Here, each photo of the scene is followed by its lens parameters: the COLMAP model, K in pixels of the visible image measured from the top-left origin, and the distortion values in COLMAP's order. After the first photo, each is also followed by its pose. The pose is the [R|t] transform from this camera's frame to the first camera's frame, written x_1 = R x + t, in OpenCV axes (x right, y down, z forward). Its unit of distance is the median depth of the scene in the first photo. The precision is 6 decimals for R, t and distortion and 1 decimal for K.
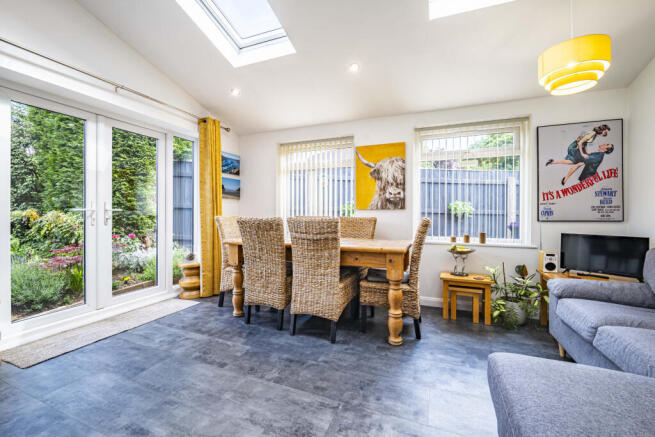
lens RADIAL K [[266.6, 0, 328.4], [0, 266.6, 212.4], [0, 0, 1]] dist [-0.001064, -0.000144]
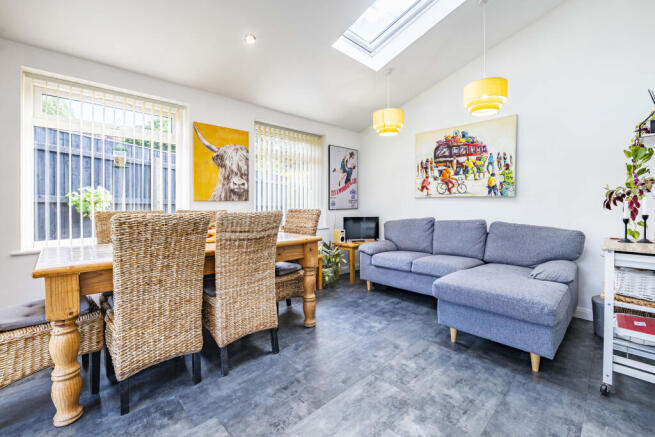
lens RADIAL K [[277.6, 0, 327.7], [0, 277.6, 203.8], [0, 0, 1]] dist [-0.001572, -0.000106]
pose [[0.424845, -0.004061, 0.905257, -0.616962], [0.004879, 0.999986, 0.002197, -0.003095], [-0.905253, 0.003483, 0.424858, 0.380474]]
